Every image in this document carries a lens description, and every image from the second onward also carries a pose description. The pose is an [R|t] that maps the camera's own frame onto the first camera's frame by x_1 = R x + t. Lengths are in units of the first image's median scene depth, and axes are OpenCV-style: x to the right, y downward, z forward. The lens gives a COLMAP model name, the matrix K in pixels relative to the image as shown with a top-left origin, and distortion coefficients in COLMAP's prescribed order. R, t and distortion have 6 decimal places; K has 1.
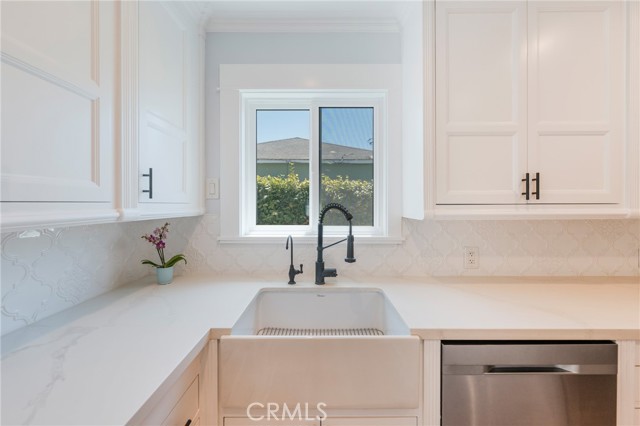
lens RADIAL K [[261.6, 0, 320.3], [0, 261.6, 206.0], [0, 0, 1]] dist [-0.001215, -0.000154]
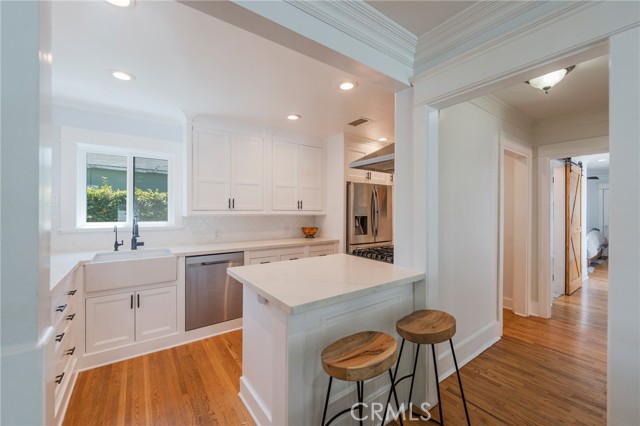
lens RADIAL K [[257.8, 0, 320.2], [0, 257.8, 211.3], [0, 0, 1]] dist [-0.000409, -0.000260]
pose [[0.804495, 0.002425, 0.593955, -0.027016], [-0.002408, 0.999997, -0.000820, 0.002375], [-0.593955, -0.000771, 0.804498, -1.407538]]
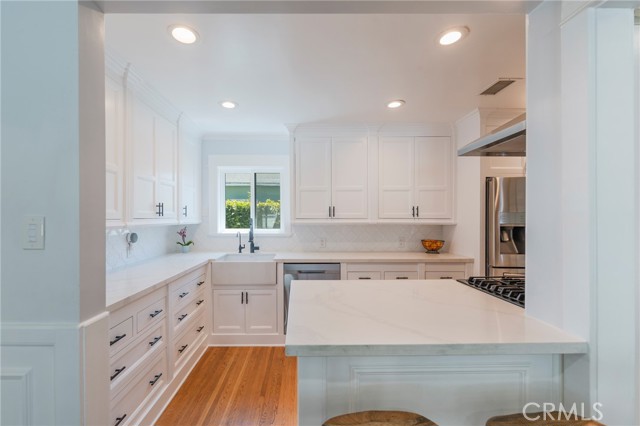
lens RADIAL K [[266.0, 0, 300.5], [0, 266.0, 219.8], [0, 0, 1]] dist [0.000735, -0.000139]
pose [[0.999900, 0.000109, 0.014152, 0.387578], [-0.000133, 0.999999, 0.001718, -0.000490], [-0.014152, -0.001720, 0.999898, -1.348057]]
